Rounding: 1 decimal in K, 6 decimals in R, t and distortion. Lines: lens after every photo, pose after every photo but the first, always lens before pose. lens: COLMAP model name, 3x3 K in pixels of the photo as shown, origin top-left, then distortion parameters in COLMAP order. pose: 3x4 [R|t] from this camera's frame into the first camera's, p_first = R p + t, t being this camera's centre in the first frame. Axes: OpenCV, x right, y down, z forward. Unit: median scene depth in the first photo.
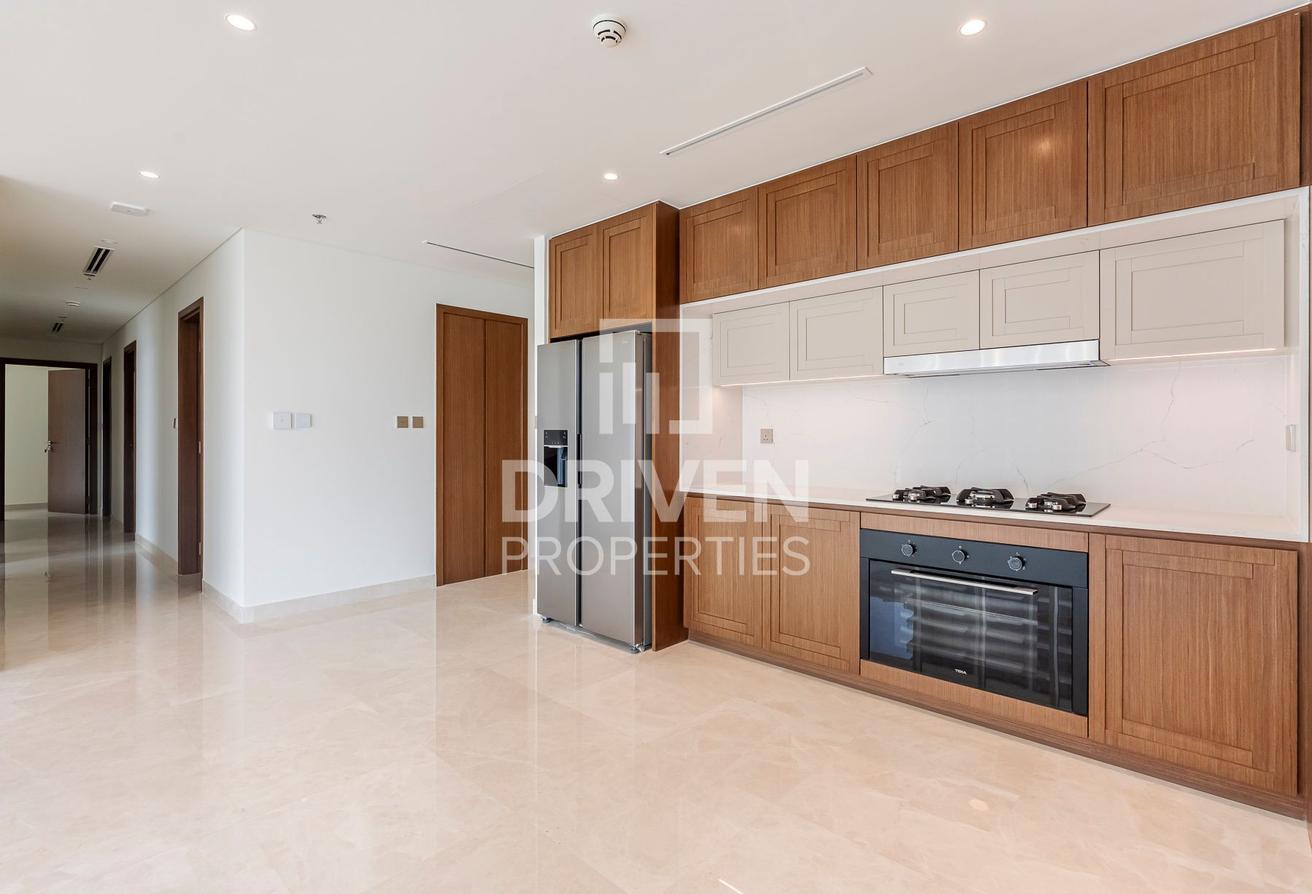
lens RADIAL K [[618.2, 0, 649.9], [0, 618.2, 434.6], [0, 0, 1]] dist [-0.000335, -0.000114]
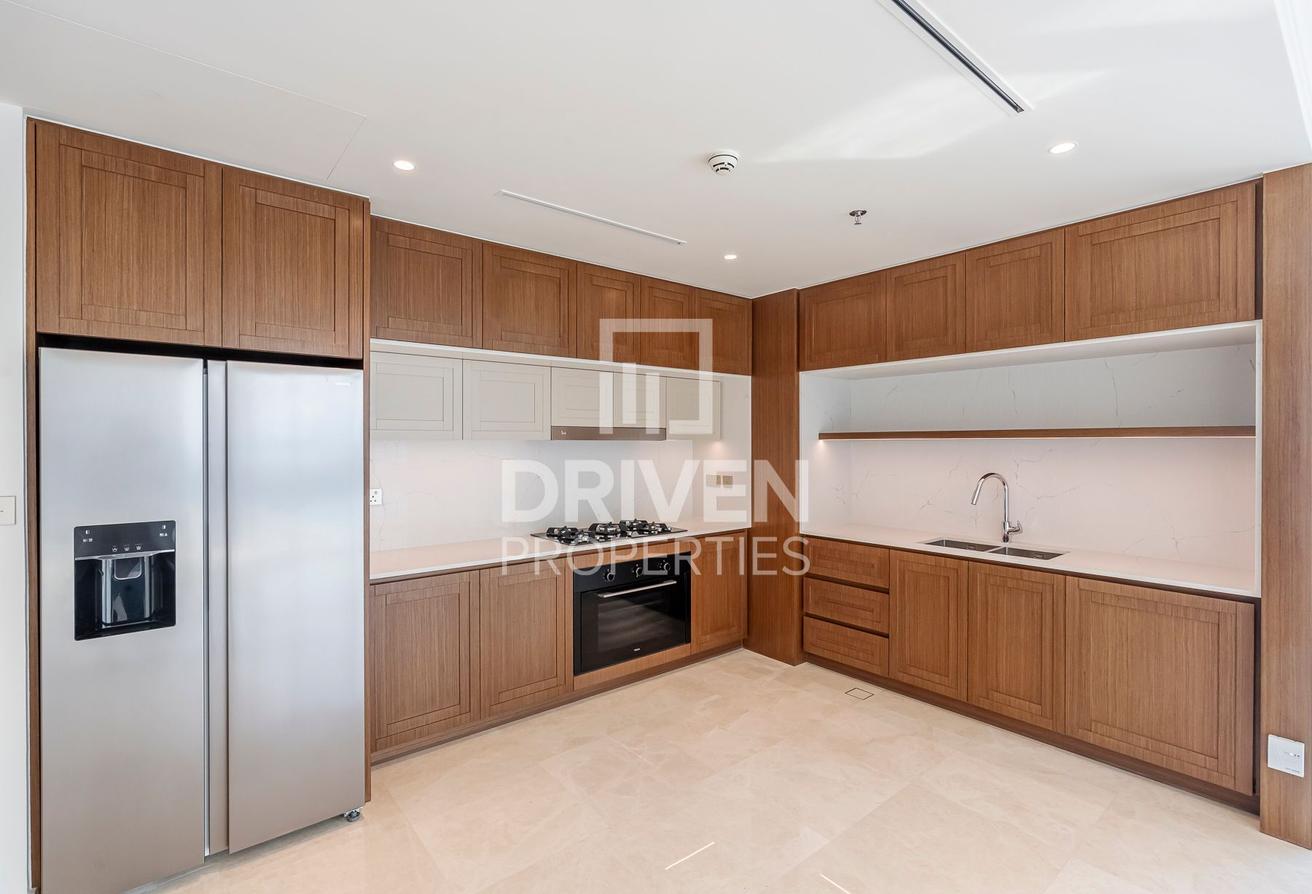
lens RADIAL K [[598.0, 0, 680.3], [0, 598.0, 439.2], [0, 0, 1]] dist [0.000726, 0.000001]
pose [[0.109251, -0.002084, 0.994012, -0.833019], [-0.004605, 0.999986, 0.002603, -0.113649], [-0.994004, -0.004862, 0.109240, 0.683301]]
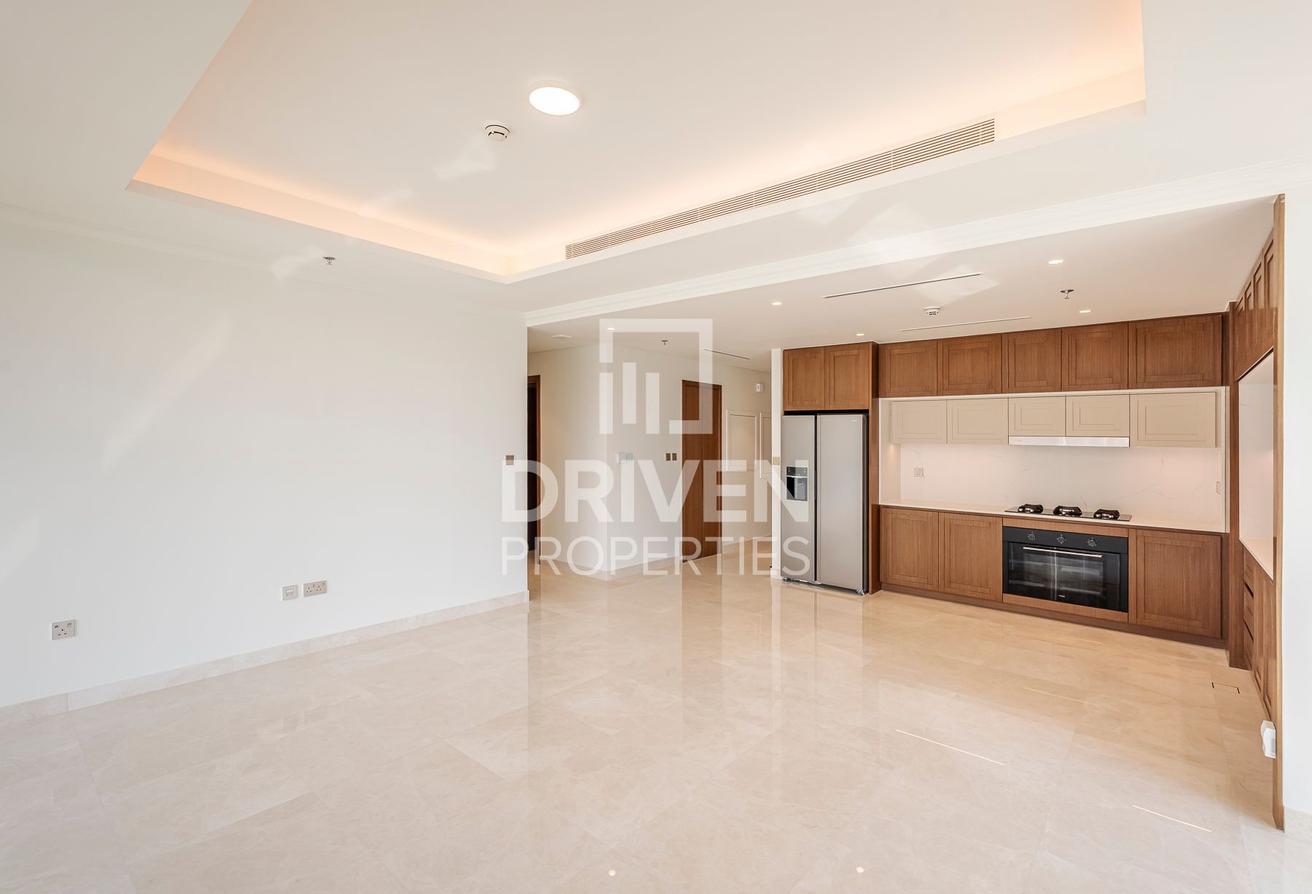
lens RADIAL K [[601.7, 0, 632.2], [0, 601.7, 429.0], [0, 0, 1]] dist [0.003319, 0.000578]
pose [[0.999598, 0.009673, 0.026646, -0.905433], [-0.009389, 0.999898, -0.010798, -0.125870], [-0.026748, 0.010544, 0.999587, -0.894435]]
